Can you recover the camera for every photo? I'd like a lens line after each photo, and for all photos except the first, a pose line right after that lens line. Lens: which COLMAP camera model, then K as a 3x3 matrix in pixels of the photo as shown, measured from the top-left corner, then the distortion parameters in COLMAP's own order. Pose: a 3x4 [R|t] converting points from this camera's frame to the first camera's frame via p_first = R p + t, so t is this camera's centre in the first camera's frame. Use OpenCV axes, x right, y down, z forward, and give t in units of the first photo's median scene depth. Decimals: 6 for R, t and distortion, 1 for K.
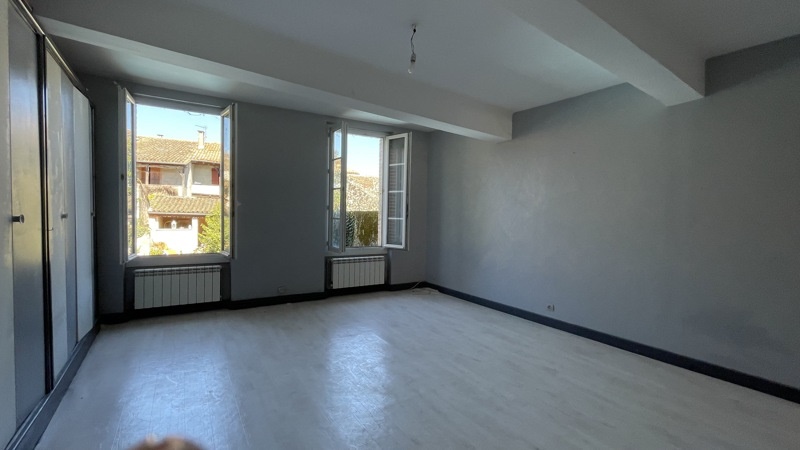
lens RADIAL K [[335.0, 0, 402.0], [0, 335.0, 226.9], [0, 0, 1]] dist [-0.000601, -0.000026]
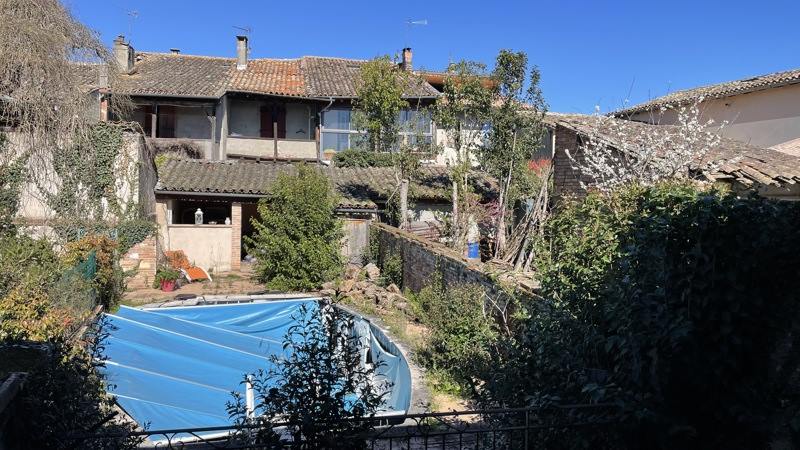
lens RADIAL K [[643.1, 0, 399.1], [0, 643.1, 226.1], [0, 0, 1]] dist [0.009387, 0.002285]
pose [[0.958880, 0.018481, -0.283208, -0.103748], [-0.015210, 0.999790, 0.013743, -0.008368], [0.283403, -0.008871, 0.958960, 0.139277]]
